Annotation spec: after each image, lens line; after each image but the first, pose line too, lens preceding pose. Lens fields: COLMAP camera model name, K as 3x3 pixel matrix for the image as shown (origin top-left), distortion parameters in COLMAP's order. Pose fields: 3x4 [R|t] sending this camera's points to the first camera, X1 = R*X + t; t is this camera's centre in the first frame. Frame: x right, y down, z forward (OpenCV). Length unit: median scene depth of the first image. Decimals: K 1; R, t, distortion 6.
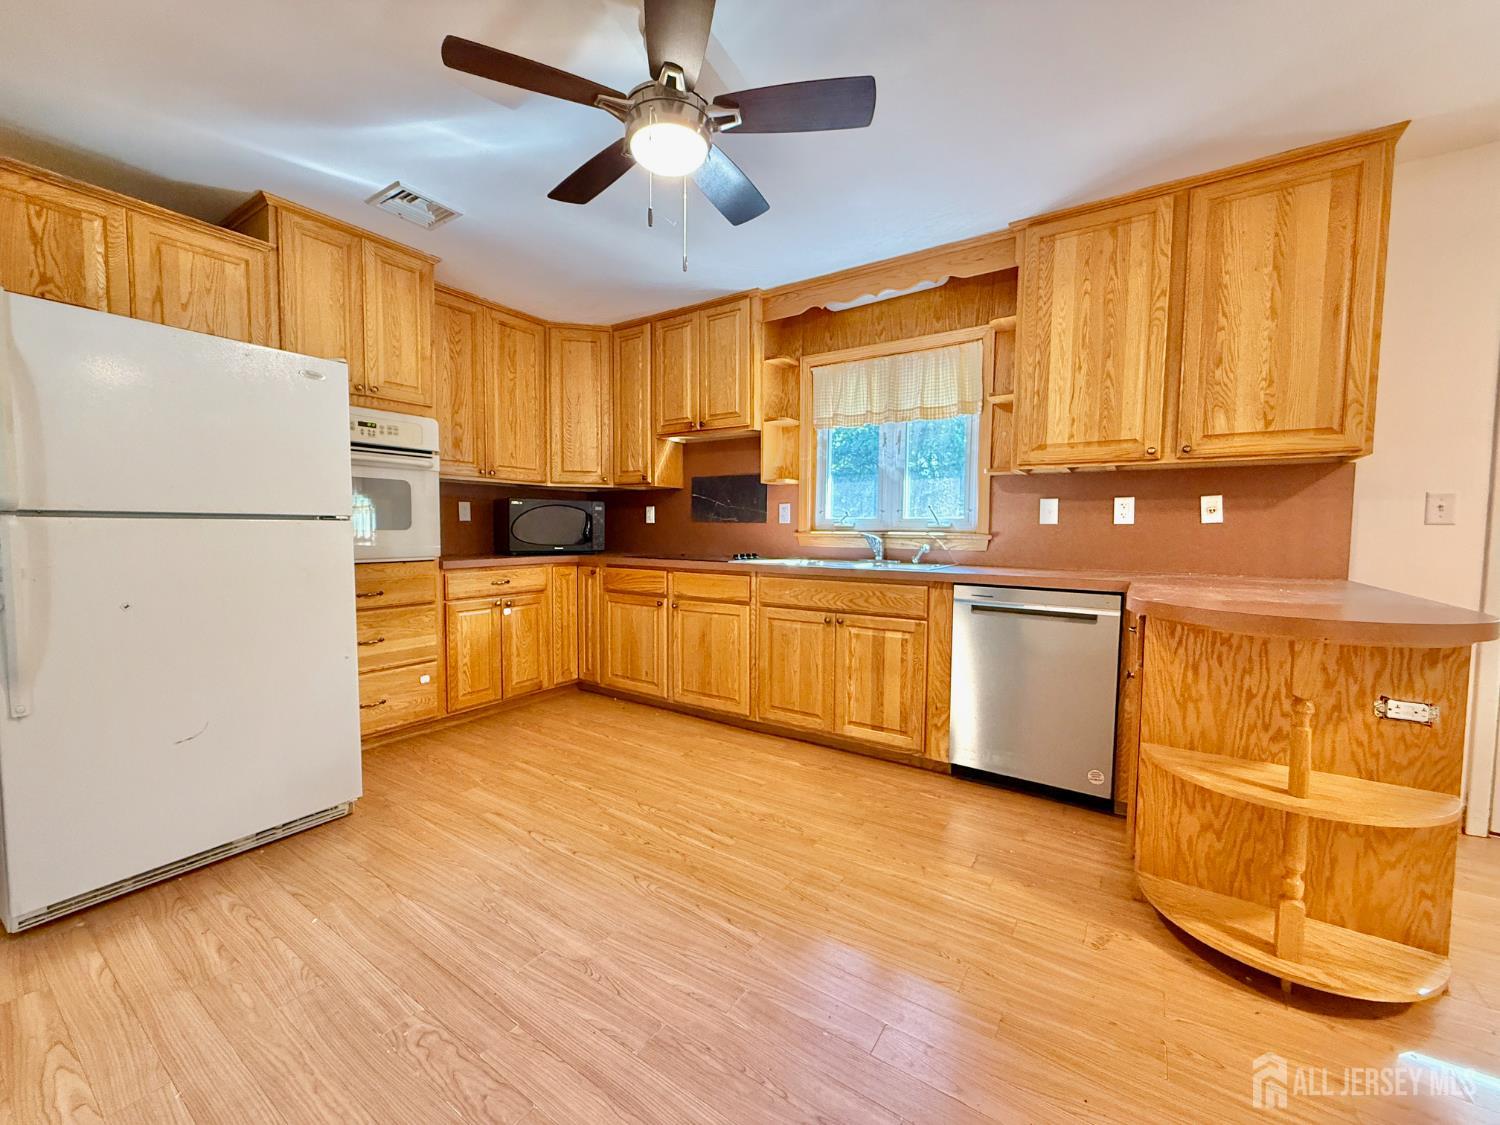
lens RADIAL K [[596.4, 0, 750.0], [0, 596.4, 562.5], [0, 0, 1]] dist [-0.001283, -0.000097]
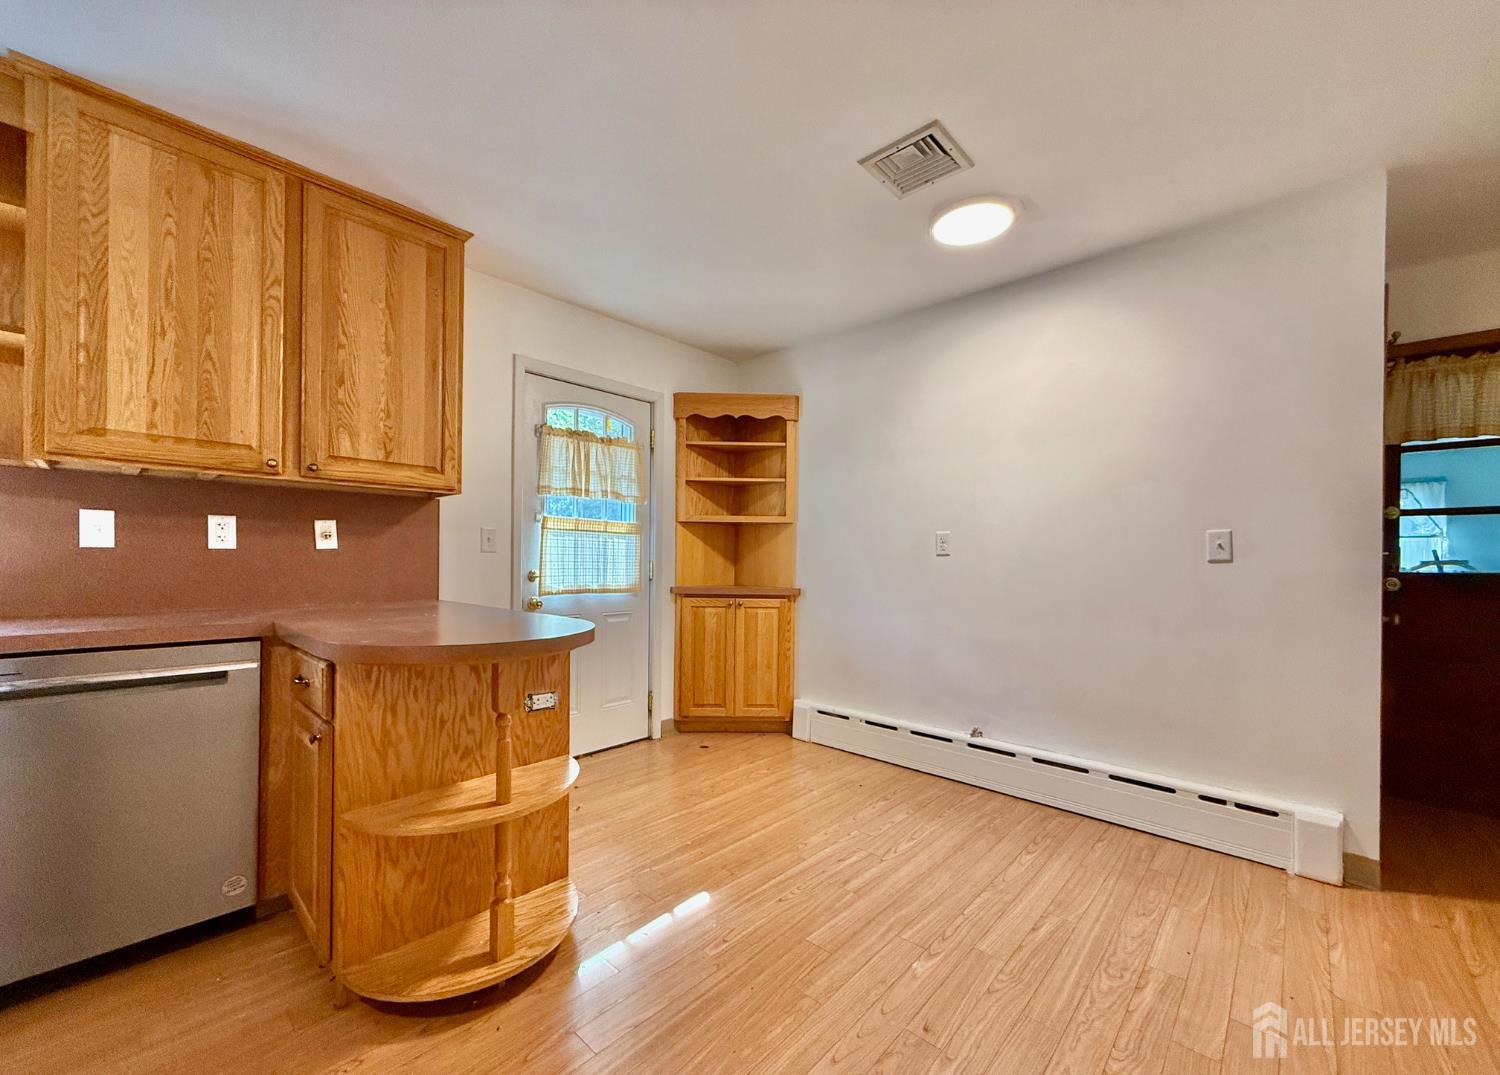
lens RADIAL K [[600.2, 0, 747.6], [0, 600.2, 563.7], [0, 0, 1]] dist [-0.000314, -0.000223]
pose [[0.166964, -0.012982, 0.985877, -0.054305], [0.047483, 0.998859, 0.005112, -0.019513], [-0.984819, 0.045959, 0.167390, 0.220914]]
